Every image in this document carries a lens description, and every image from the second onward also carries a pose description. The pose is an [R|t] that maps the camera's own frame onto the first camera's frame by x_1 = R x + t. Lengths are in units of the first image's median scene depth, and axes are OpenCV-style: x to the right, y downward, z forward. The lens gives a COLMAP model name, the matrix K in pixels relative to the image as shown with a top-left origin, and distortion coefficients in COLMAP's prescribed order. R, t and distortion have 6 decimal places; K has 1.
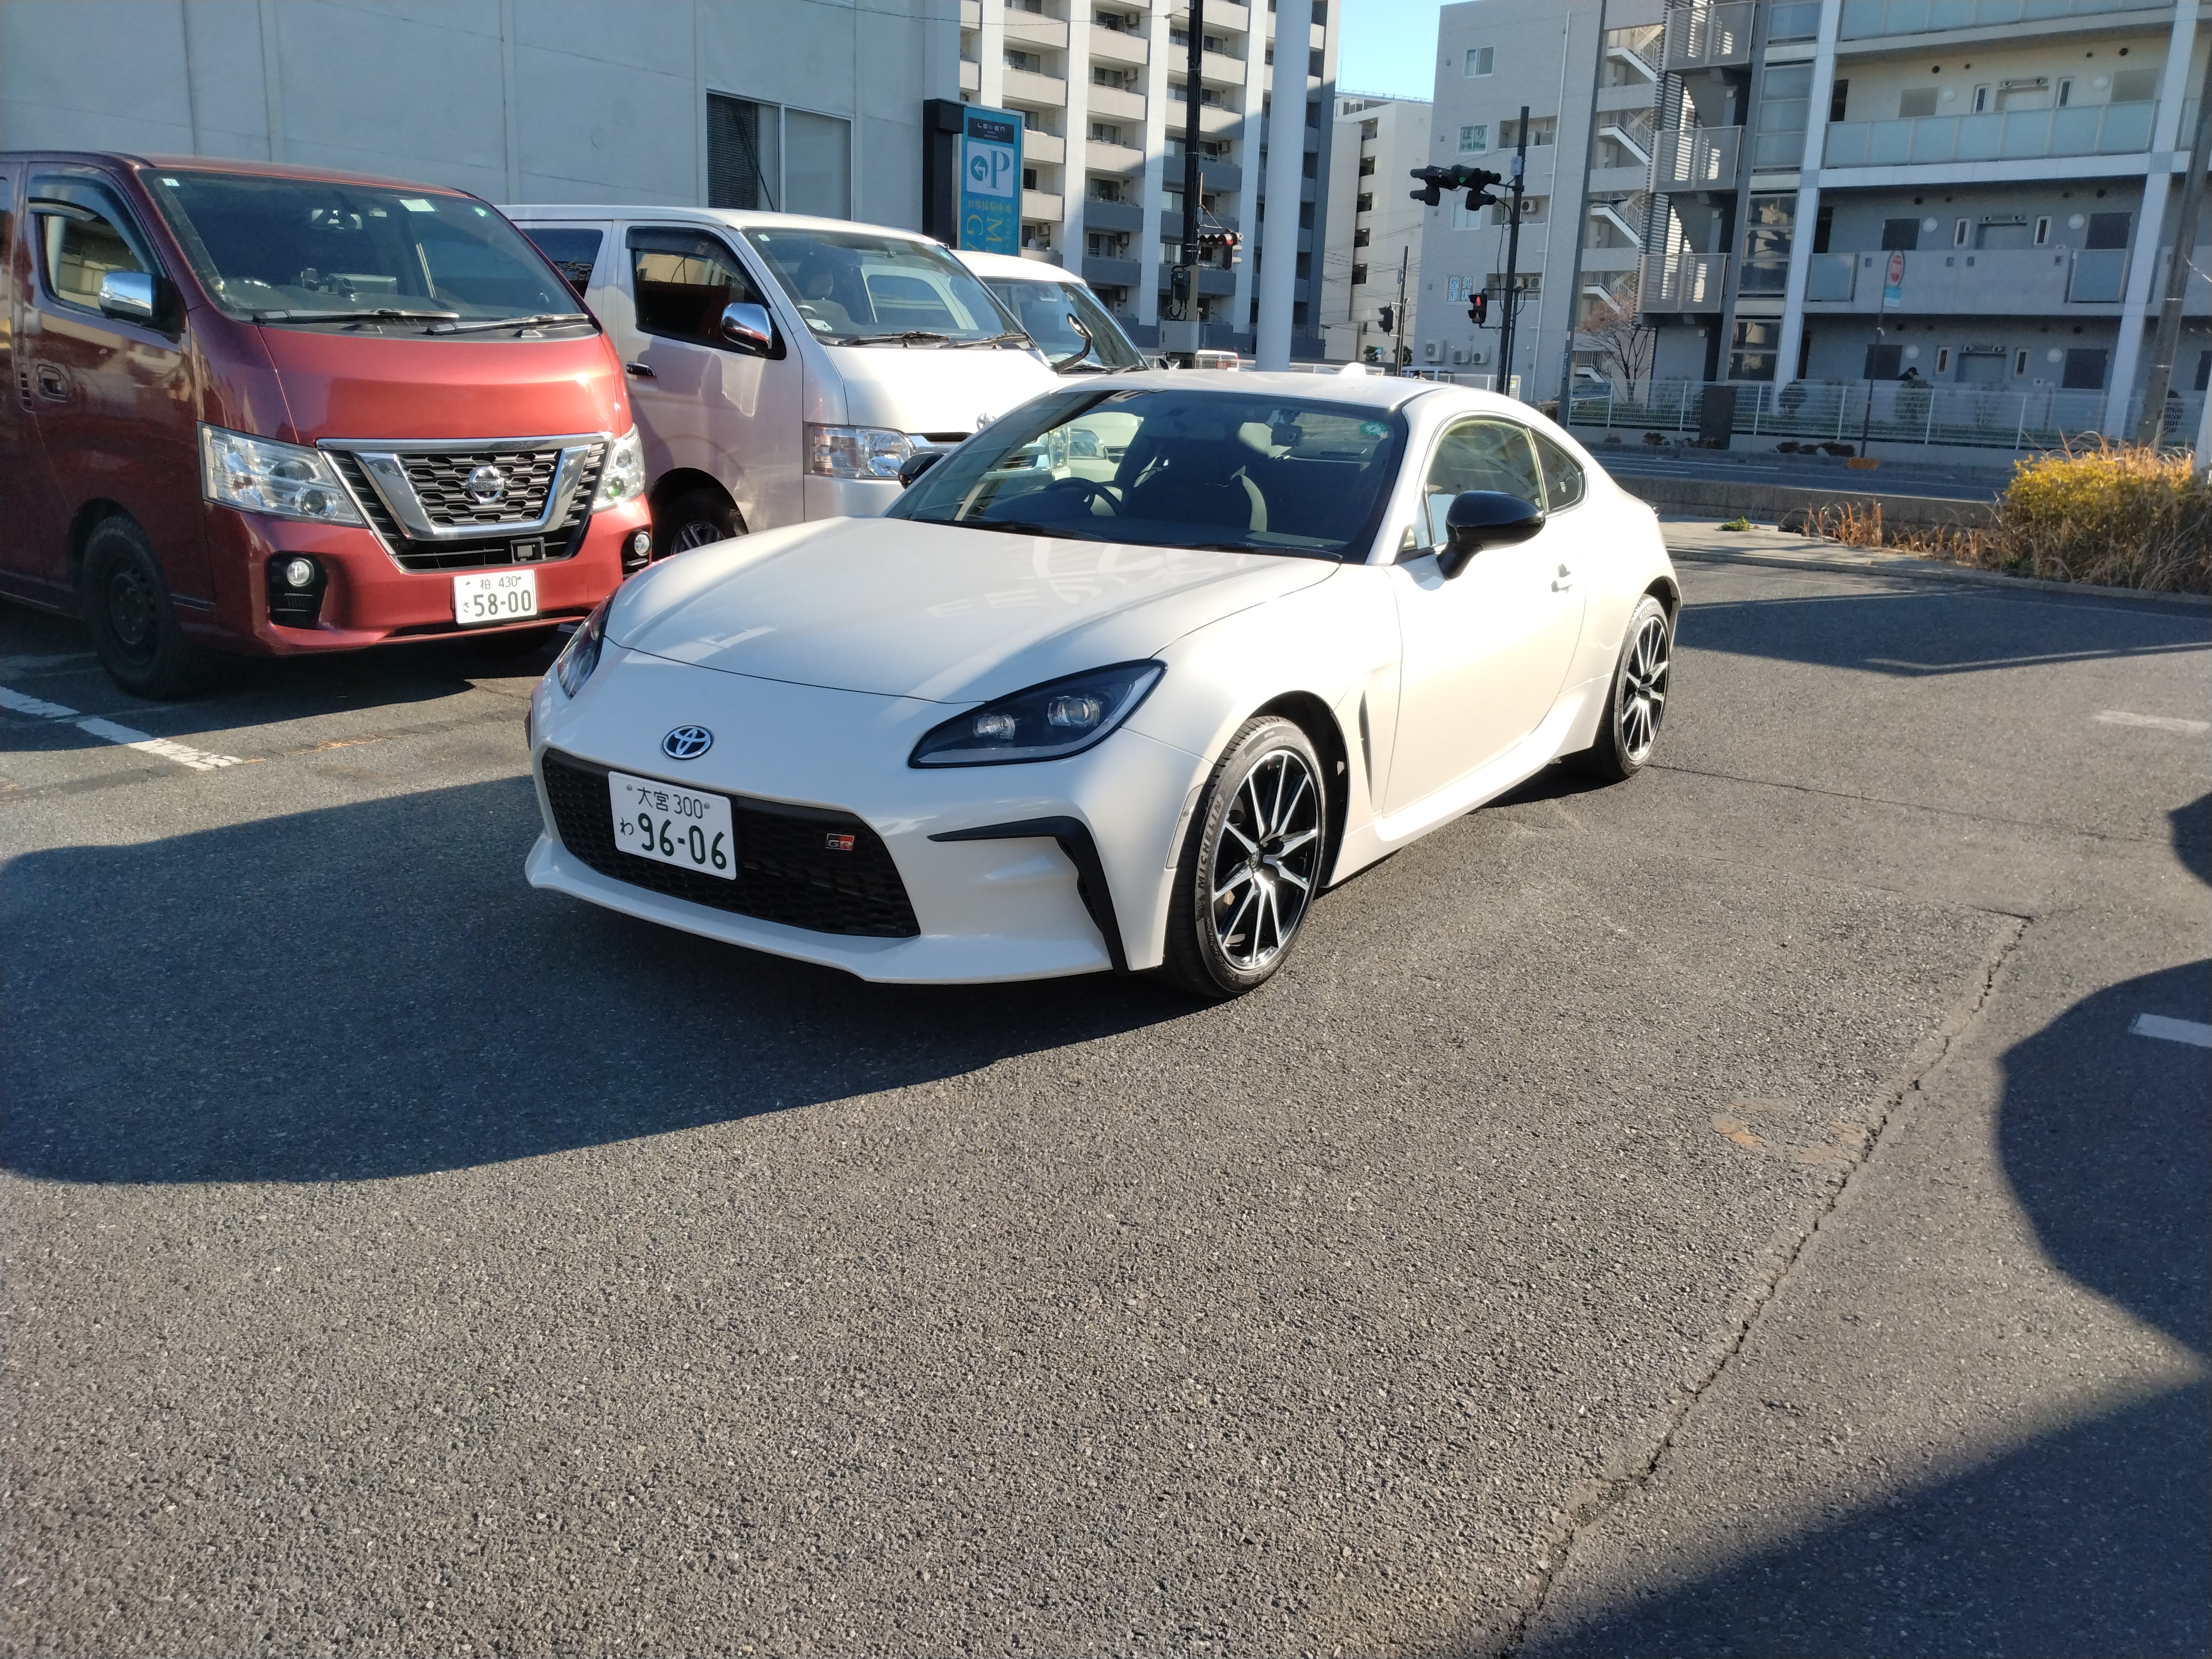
lens RADIAL K [[1744.7, 0, 1106.0], [0, 1744.7, 829.5], [0, 0, 1]] dist [0.011213, -0.010382]
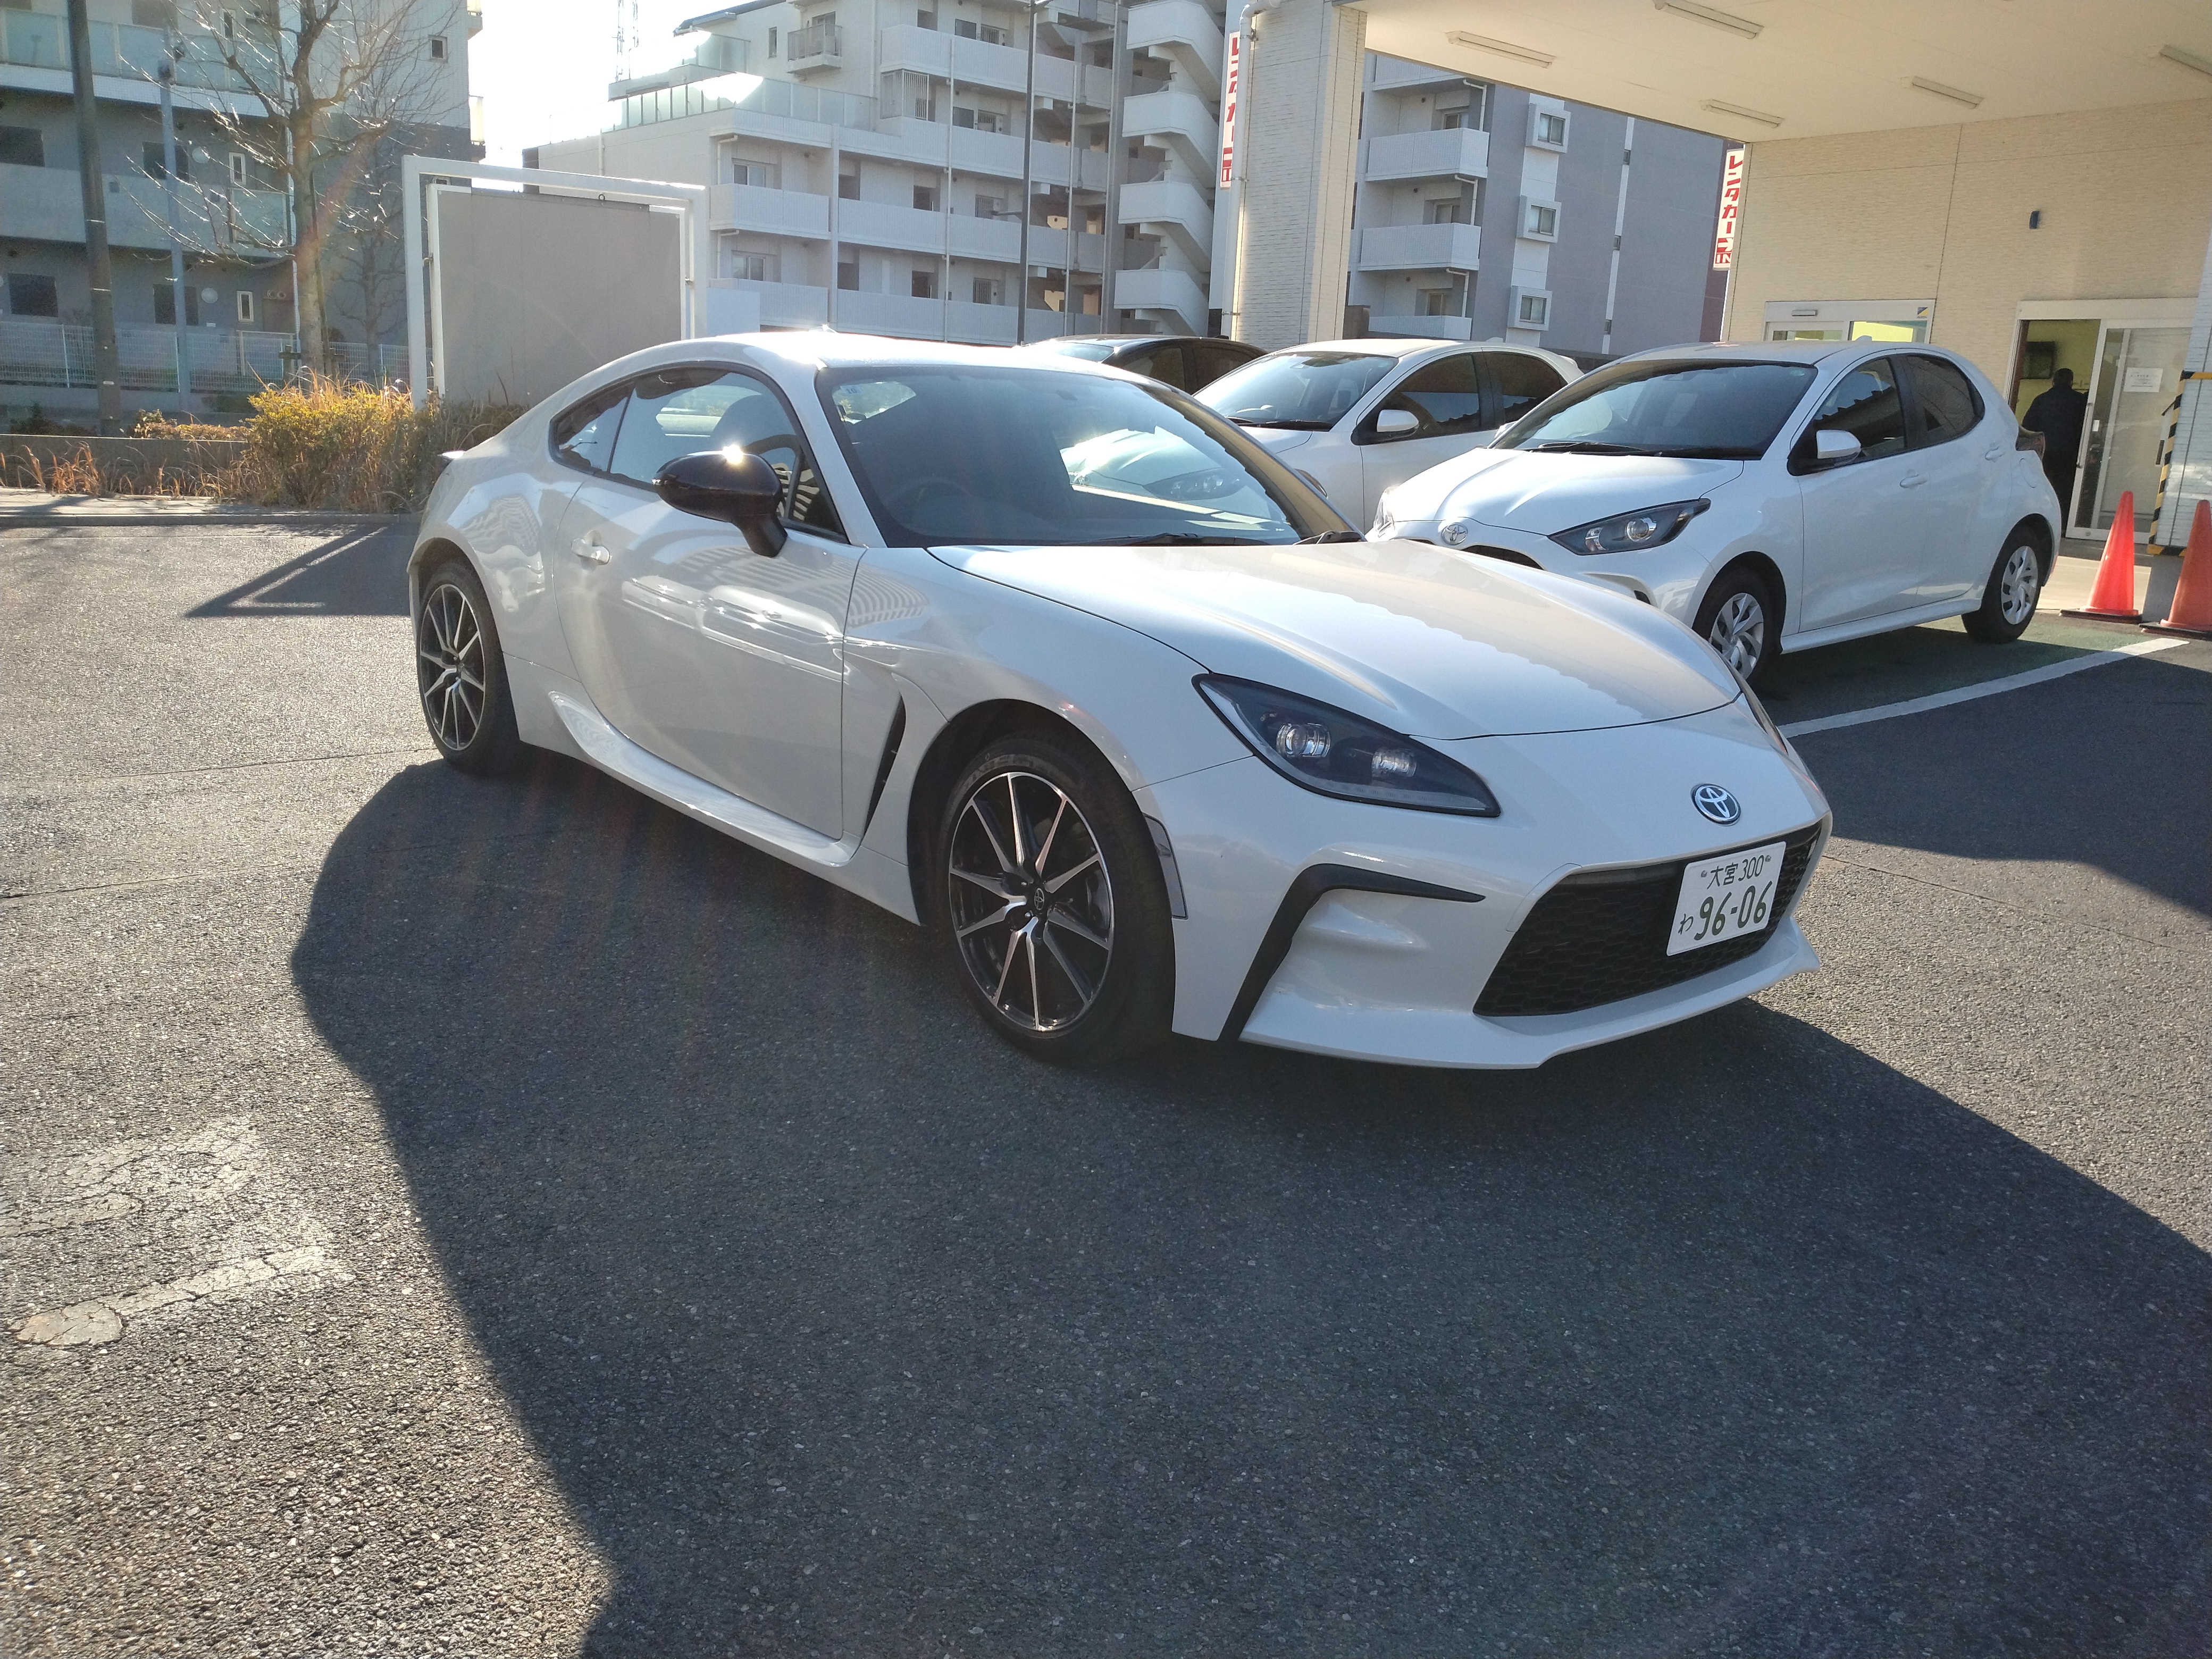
lens RADIAL K [[1744.7, 0, 1106.0], [0, 1744.7, 829.5], [0, 0, 1]] dist [0.011213, -0.010382]
pose [[0.251582, -0.244693, 0.936393, -1.123787], [0.195346, 0.960438, 0.198493, -0.267556], [-0.947917, 0.132984, 0.289429, 1.008486]]
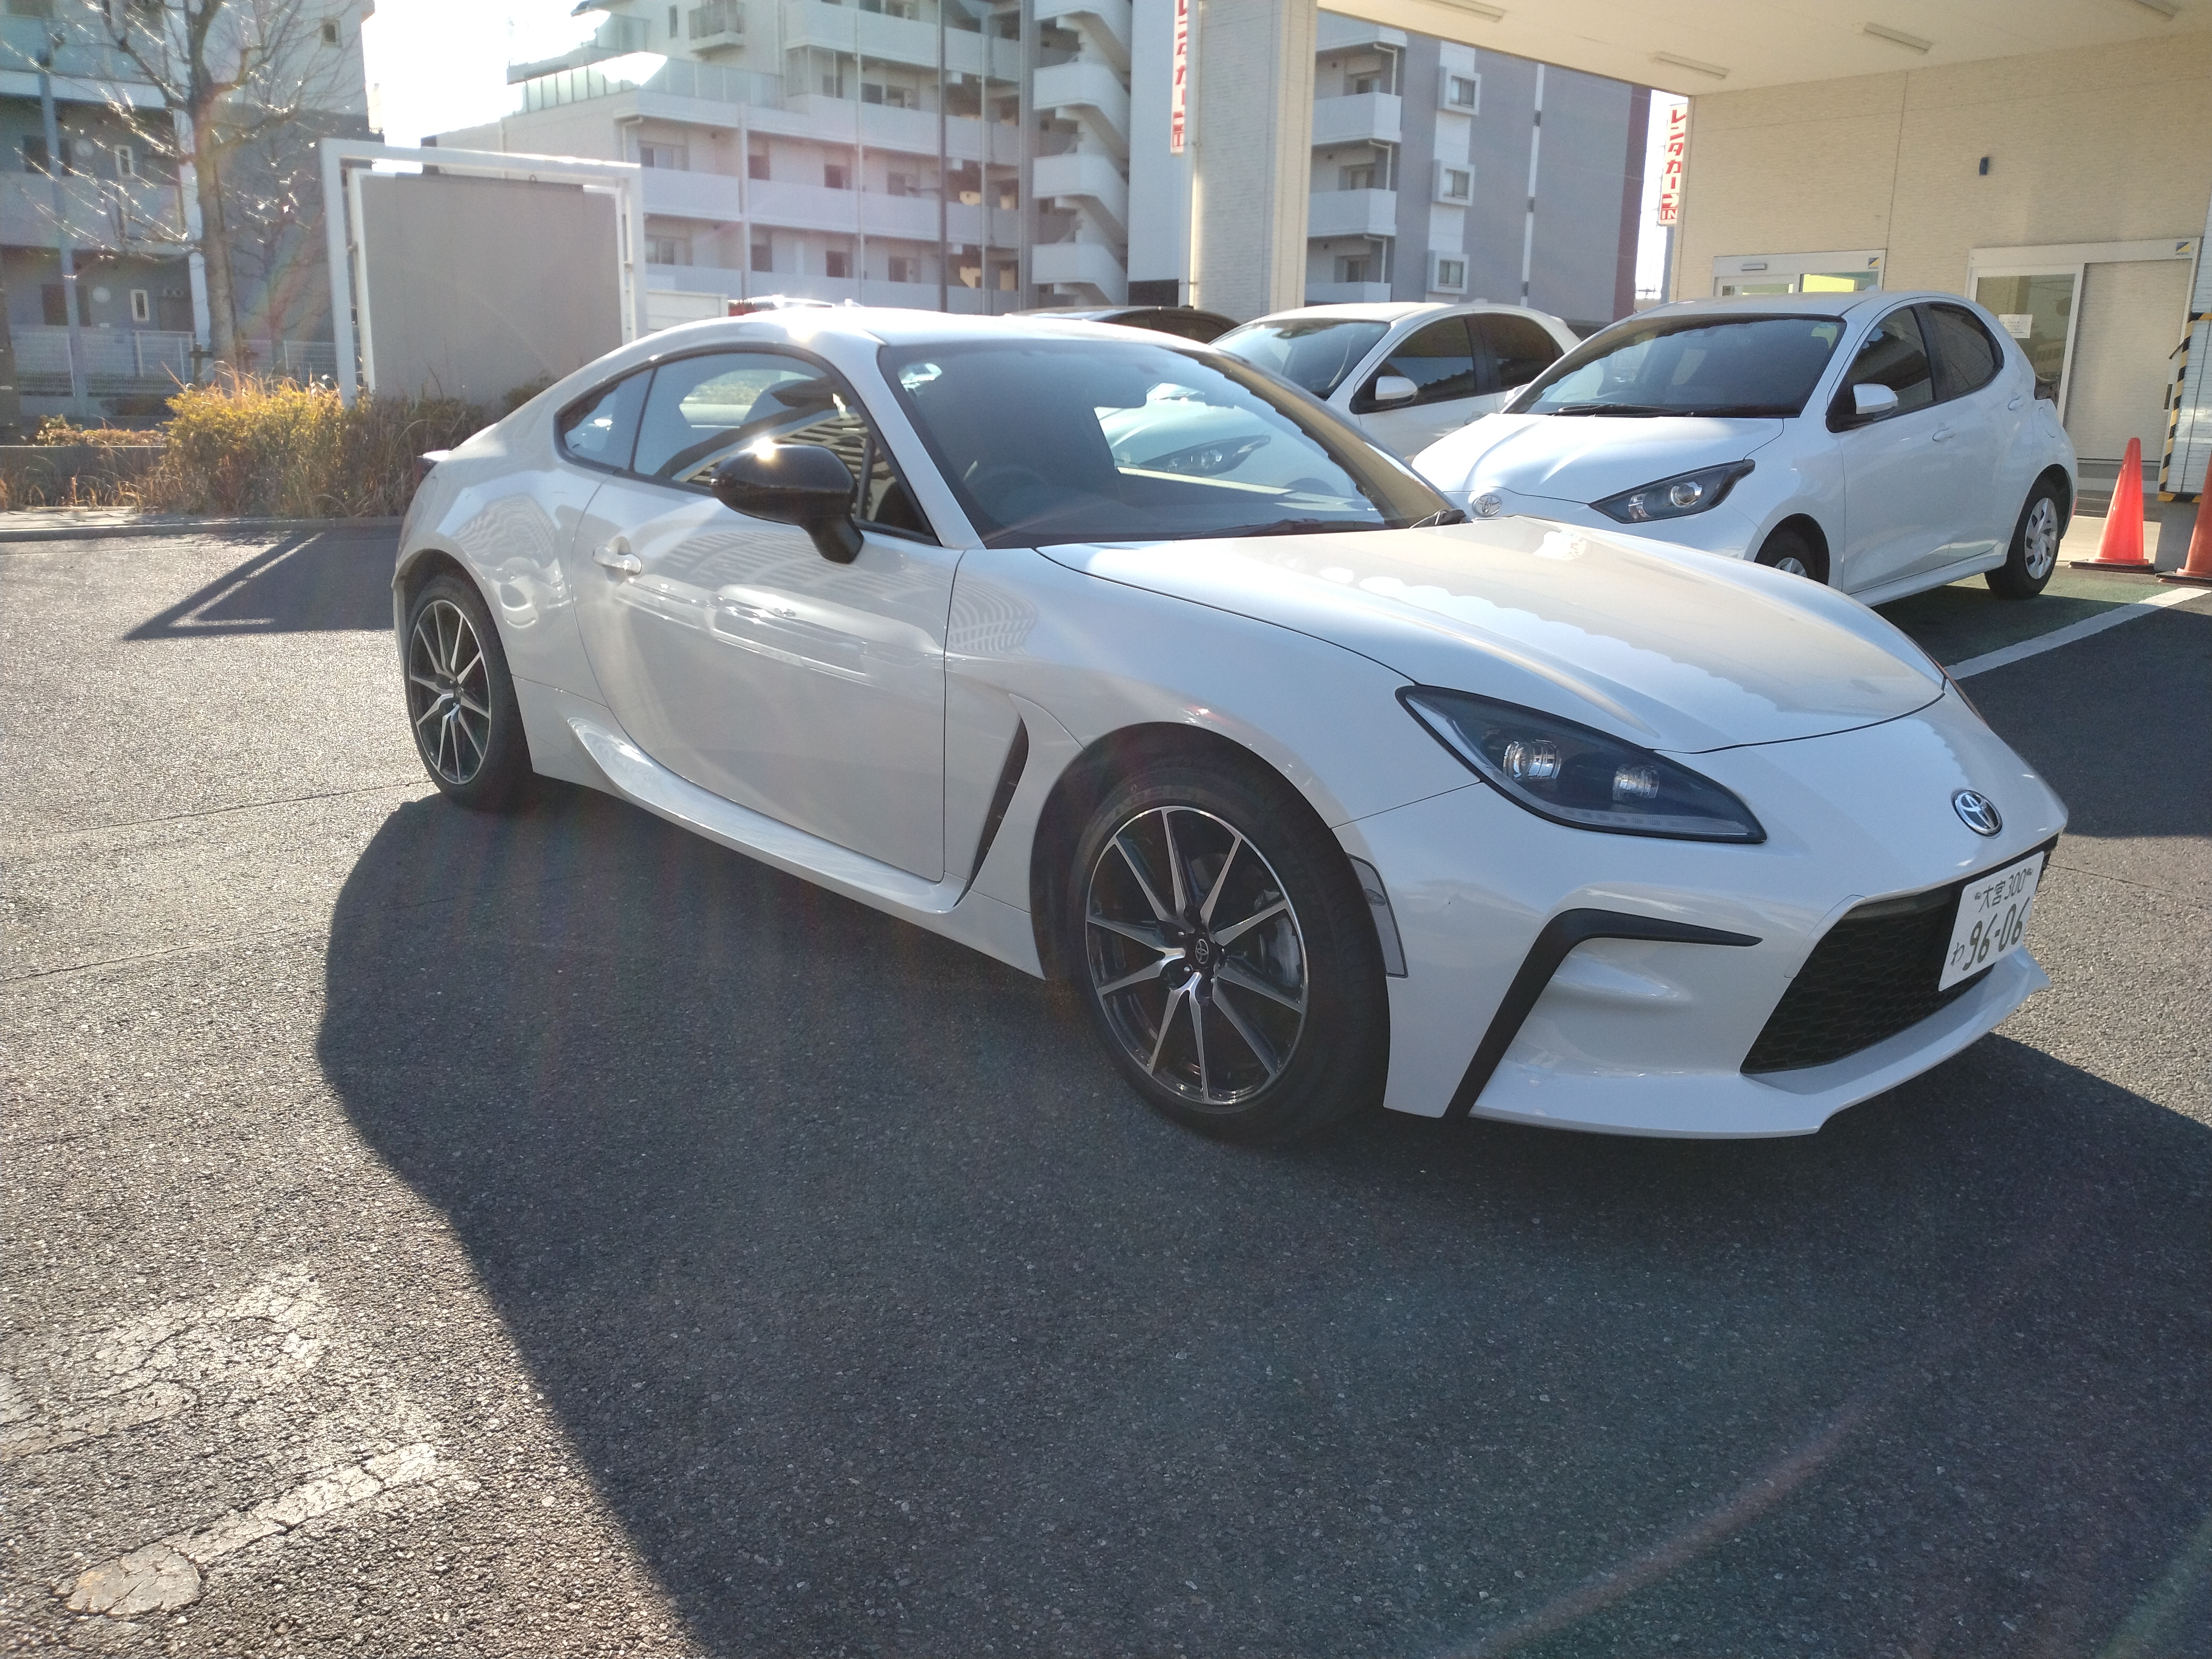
lens RADIAL K [[1770.4, 0, 1101.3], [0, 1770.4, 801.8], [0, 0, 1]] dist [0.007963, 0.004089]
pose [[0.210729, -0.248733, 0.945370, -1.039235], [0.224627, 0.953529, 0.200809, -0.292992], [-0.951386, 0.170040, 0.256808, 1.133786]]
